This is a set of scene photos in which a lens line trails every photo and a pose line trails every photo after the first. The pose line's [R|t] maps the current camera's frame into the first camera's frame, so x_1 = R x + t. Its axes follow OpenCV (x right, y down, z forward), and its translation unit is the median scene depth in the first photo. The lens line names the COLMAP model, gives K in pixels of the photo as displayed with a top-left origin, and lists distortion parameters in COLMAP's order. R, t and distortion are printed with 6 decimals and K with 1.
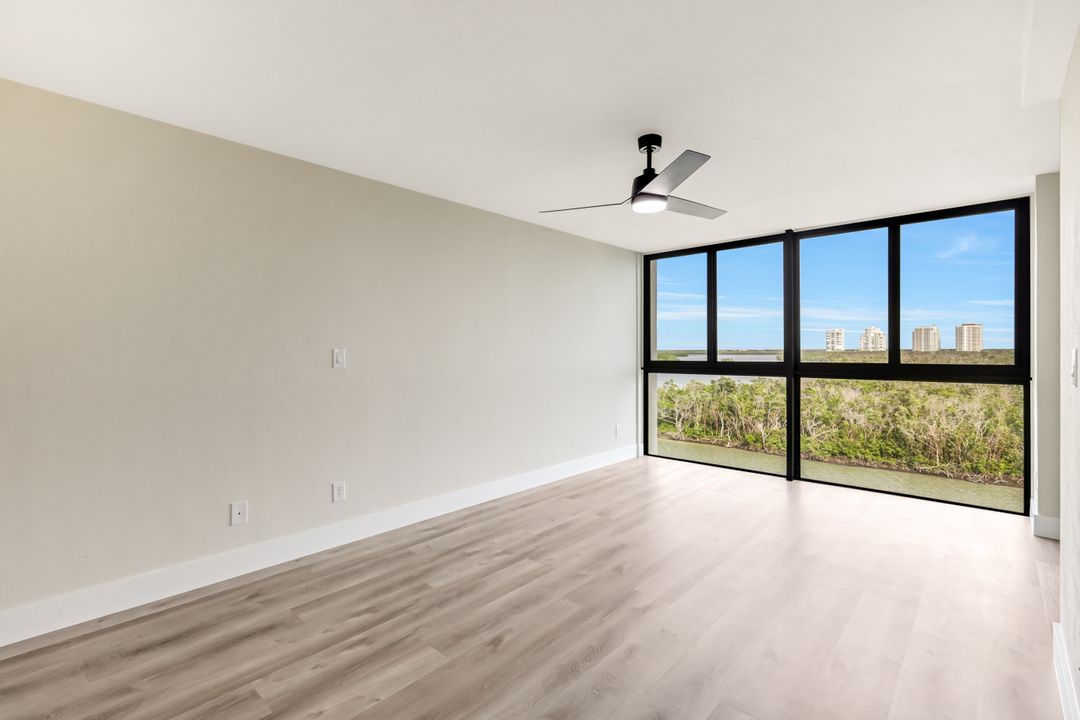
lens RADIAL K [[494.0, 0, 538.2], [0, 494.0, 352.2], [0, 0, 1]] dist [-0.003417, 0.001124]
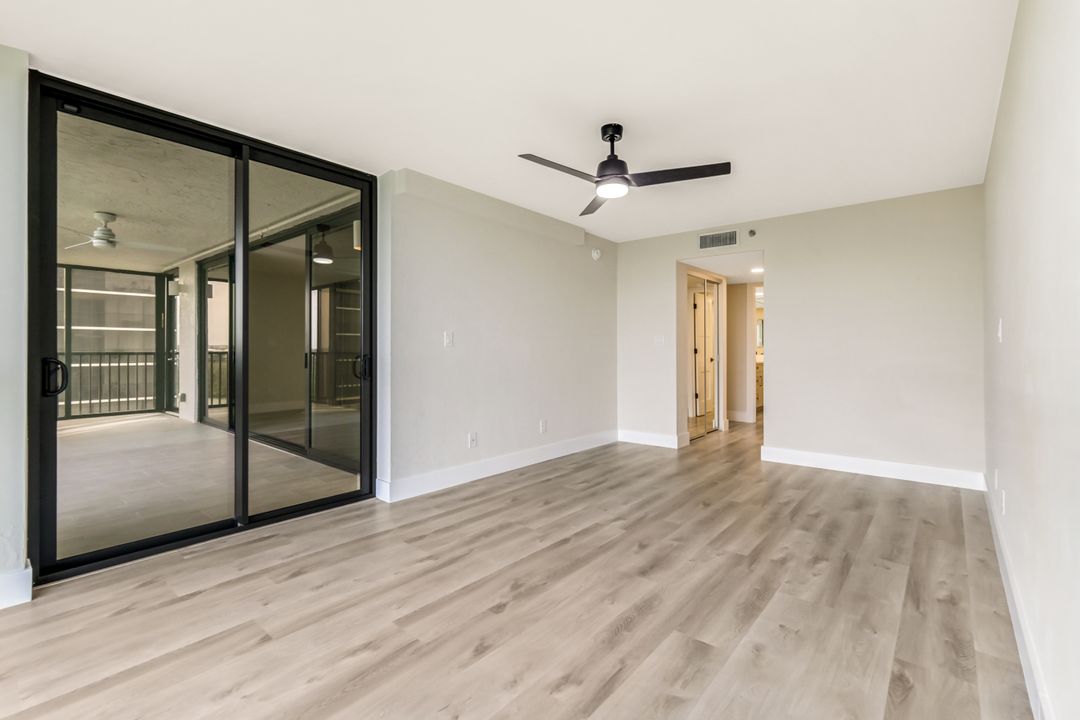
lens RADIAL K [[483.4, 0, 542.4], [0, 483.4, 350.2], [0, 0, 1]] dist [-0.000756, 0.000234]
pose [[-0.998994, 0.001300, -0.044815, 0.382484], [0.001176, 0.999995, 0.002798, 0.044582], [0.044819, 0.002743, -0.998991, 1.843221]]
